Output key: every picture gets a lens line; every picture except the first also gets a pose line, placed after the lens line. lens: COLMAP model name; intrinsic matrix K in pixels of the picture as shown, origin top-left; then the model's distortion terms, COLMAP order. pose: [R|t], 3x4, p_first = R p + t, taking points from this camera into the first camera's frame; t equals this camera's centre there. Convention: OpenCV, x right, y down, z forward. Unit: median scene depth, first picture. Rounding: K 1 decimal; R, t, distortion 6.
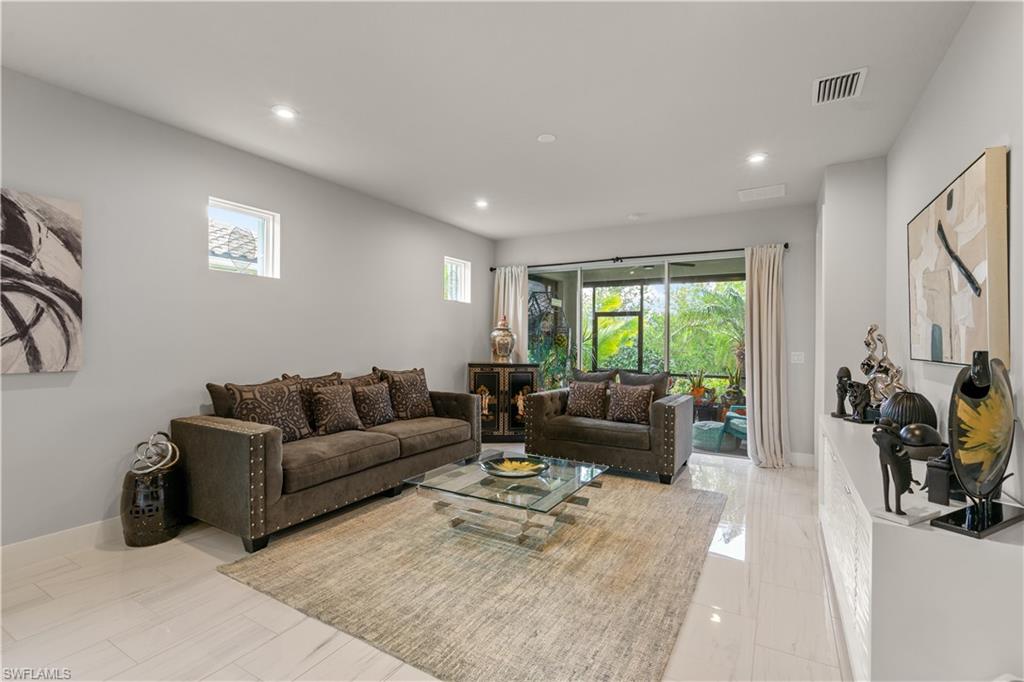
lens RADIAL K [[469.5, 0, 514.8], [0, 469.5, 338.5], [0, 0, 1]] dist [-0.006703, 0.002885]
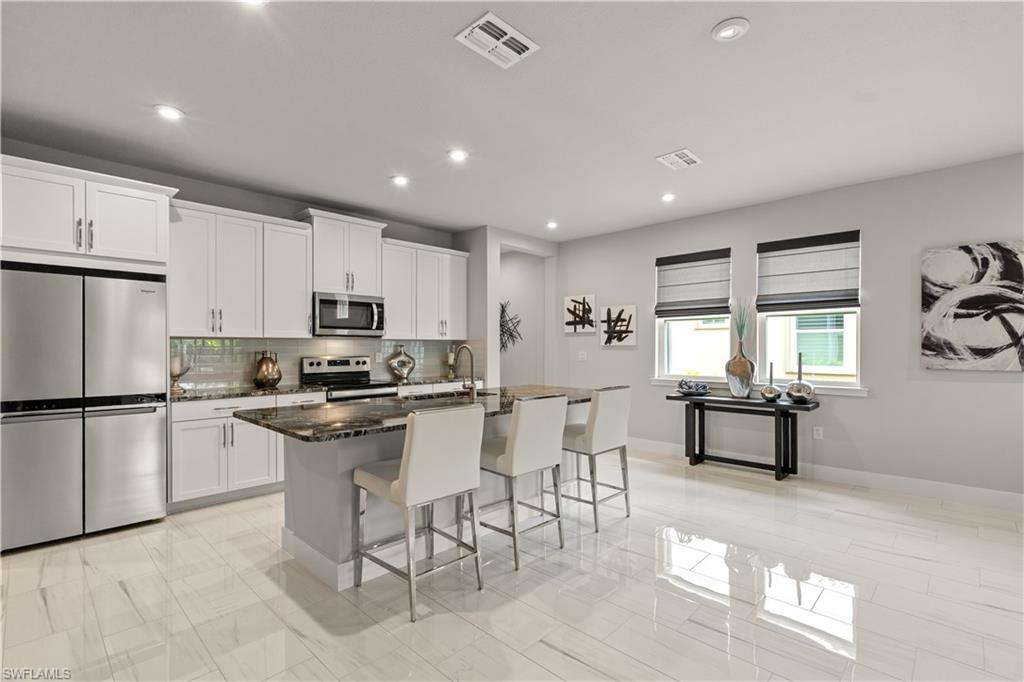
lens RADIAL K [[469.5, 0, 509.8], [0, 469.5, 352.1], [0, 0, 1]] dist [-0.006703, 0.002885]
pose [[-0.243481, 0.004966, -0.969893, 0.513698], [0.006315, 0.999974, 0.003535, 0.002818], [0.969885, -0.005264, -0.243506, -0.093972]]
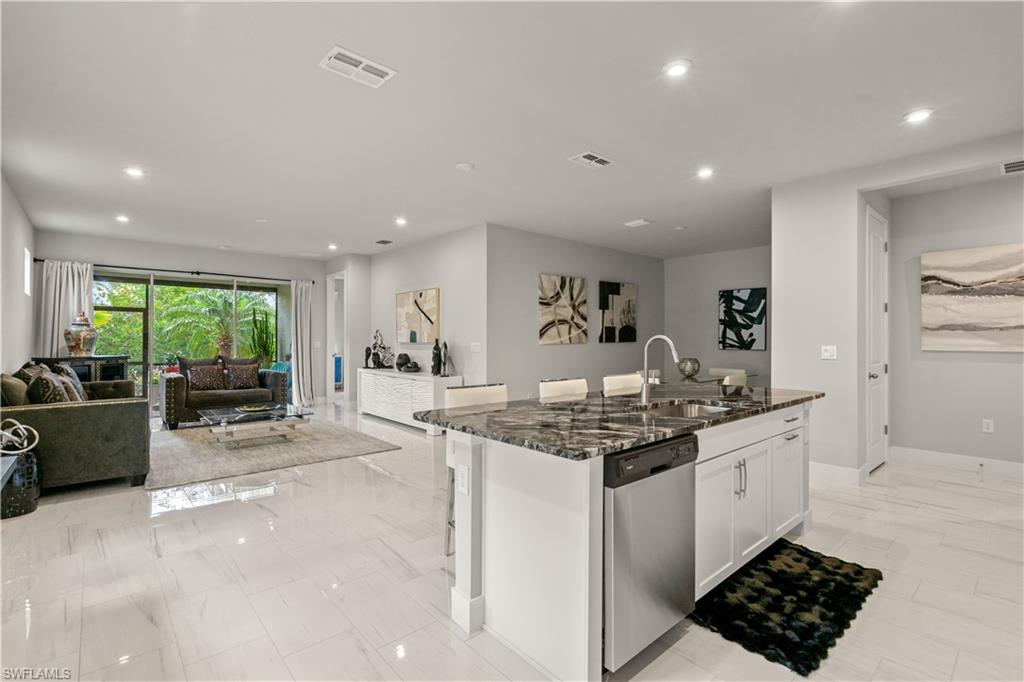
lens RADIAL K [[469.5, 0, 519.3], [0, 469.5, 337.8], [0, 0, 1]] dist [-0.006703, 0.002885]
pose [[0.314984, -0.006488, 0.949075, -1.318364], [-0.007025, 0.999933, 0.009167, -0.012549], [-0.949071, -0.009554, 0.314917, -0.476183]]
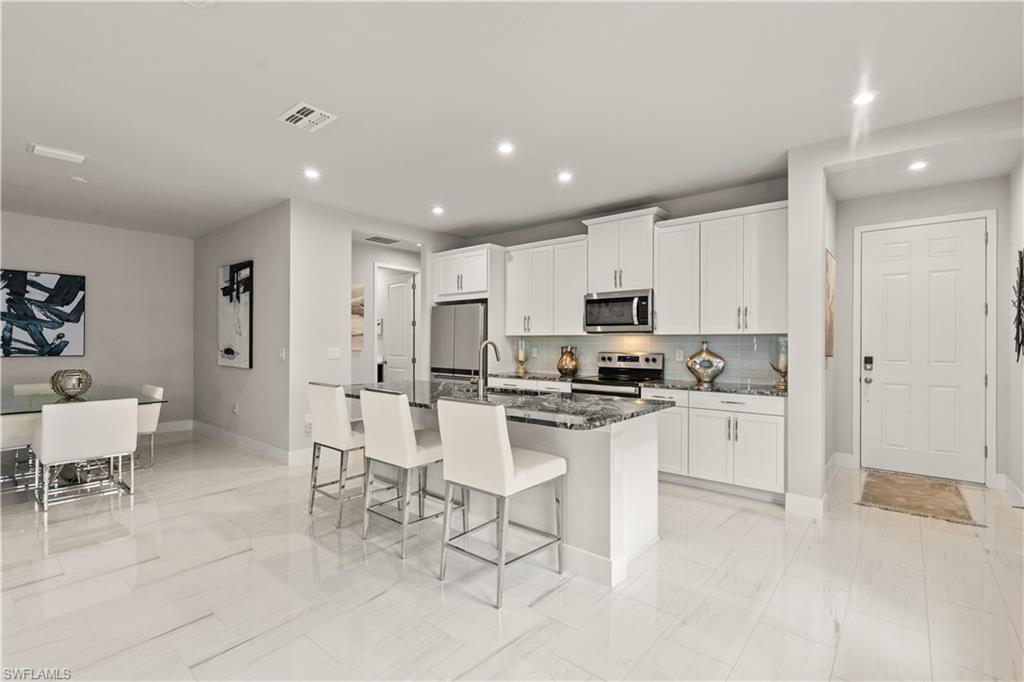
lens RADIAL K [[469.5, 0, 513.8], [0, 469.5, 340.7], [0, 0, 1]] dist [-0.006703, 0.002885]
pose [[-0.984554, -0.010434, 0.174770, -0.713347], [-0.012171, 0.999887, -0.008868, -0.002108], [-0.174658, -0.010858, -0.984569, 0.569859]]
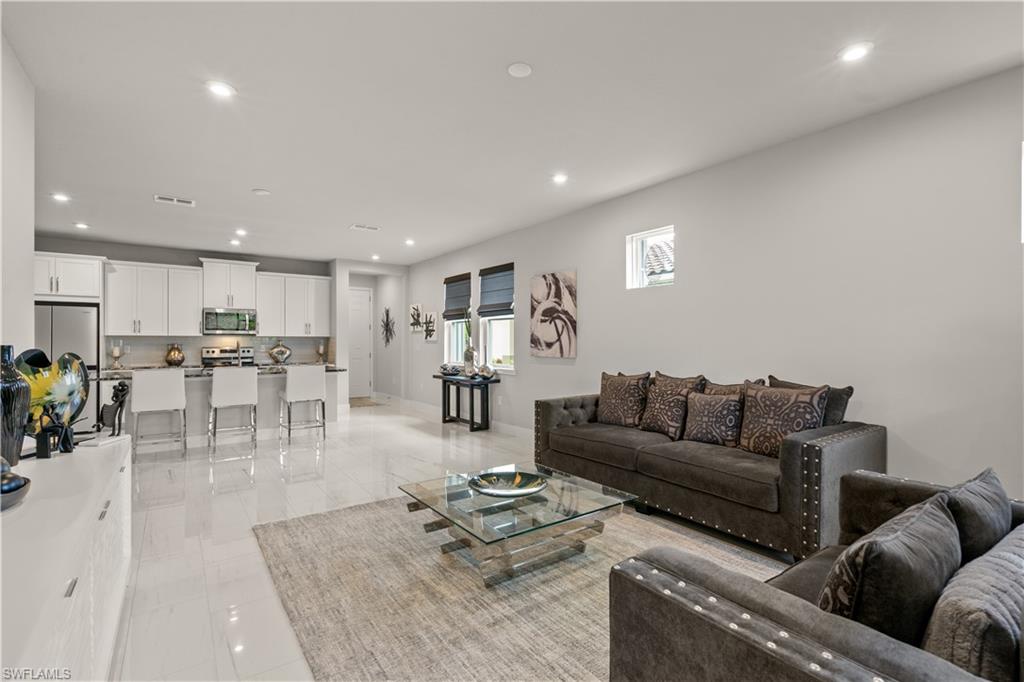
lens RADIAL K [[469.5, 0, 515.6], [0, 469.5, 342.1], [0, 0, 1]] dist [-0.006703, 0.002885]
pose [[-0.410528, -0.005008, -0.911834, 0.763892], [0.004165, 0.999964, -0.007368, 0.015963], [0.911839, -0.006823, -0.410492, 1.321487]]
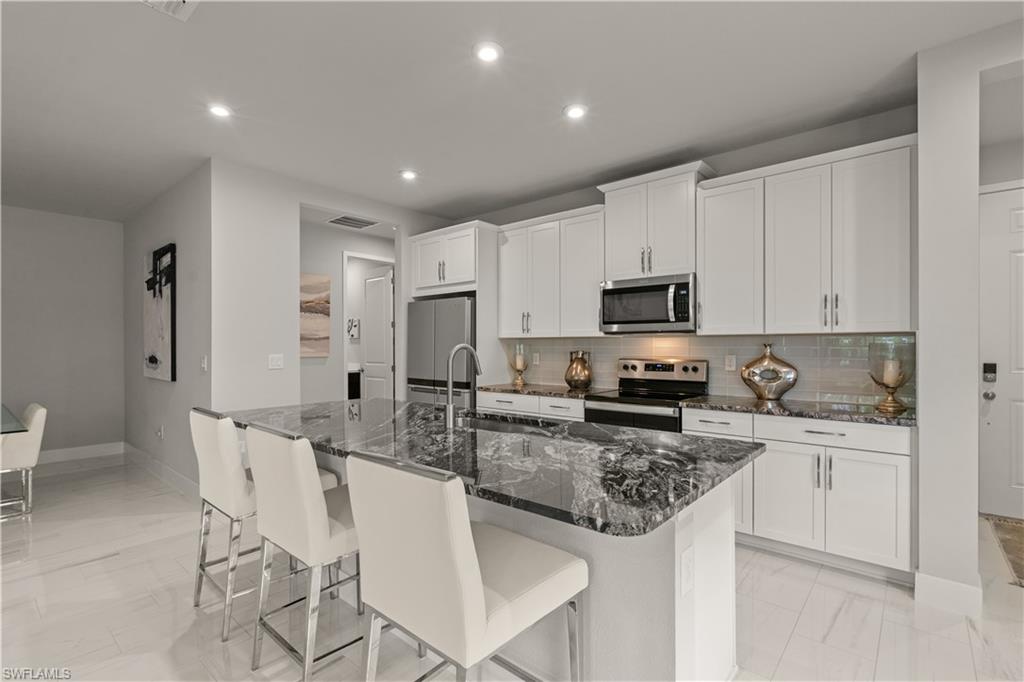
lens RADIAL K [[469.5, 0, 513.9], [0, 469.5, 347.2], [0, 0, 1]] dist [-0.006703, 0.002885]
pose [[-0.982881, -0.006334, 0.184134, -0.675009], [-0.007103, 0.999969, -0.003516, -0.004441], [-0.184106, -0.004764, -0.982895, 0.206172]]
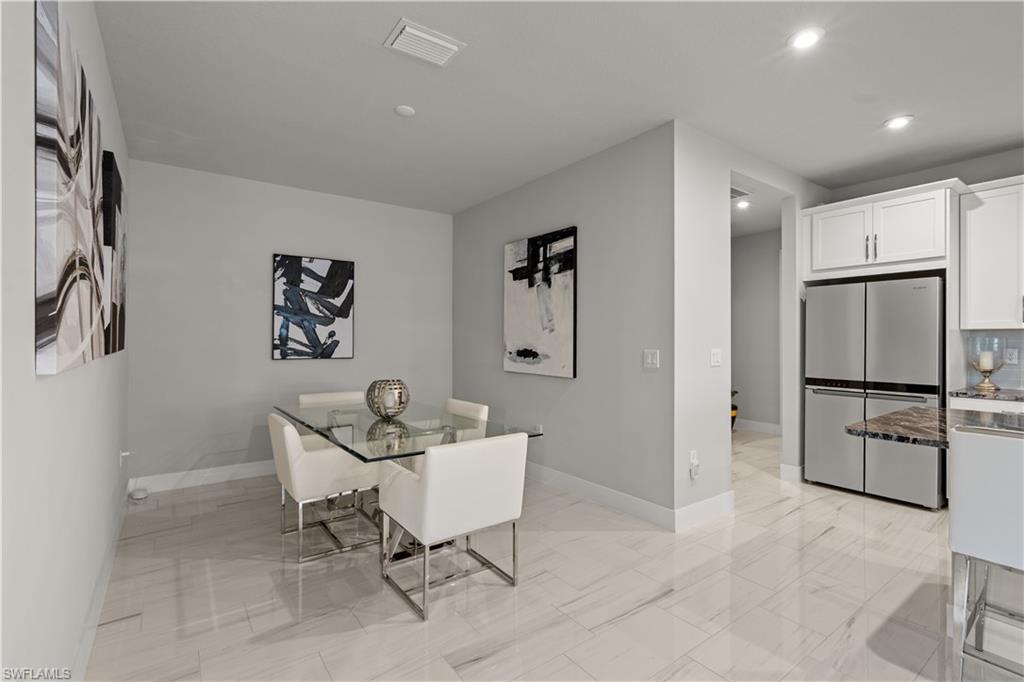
lens RADIAL K [[469.5, 0, 515.8], [0, 469.5, 340.0], [0, 0, 1]] dist [-0.006703, 0.002885]
pose [[-0.914238, -0.007380, 0.405111, 0.136283], [-0.010287, 0.999935, -0.005000, 0.004814], [-0.405047, -0.008738, -0.914254, 0.248090]]
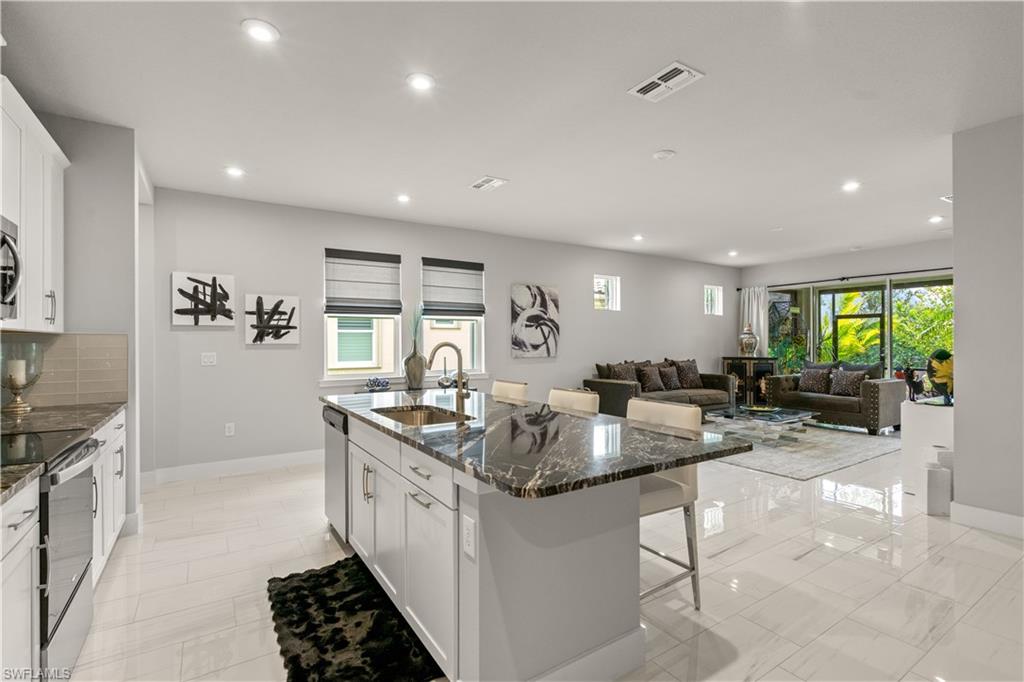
lens RADIAL K [[469.5, 0, 515.9], [0, 469.5, 342.3], [0, 0, 1]] dist [-0.006703, 0.002885]
pose [[0.889977, -0.013355, -0.455809, -0.010145], [0.015515, 0.999879, 0.000998, -0.008419], [0.455741, -0.007960, 0.890077, -1.082664]]
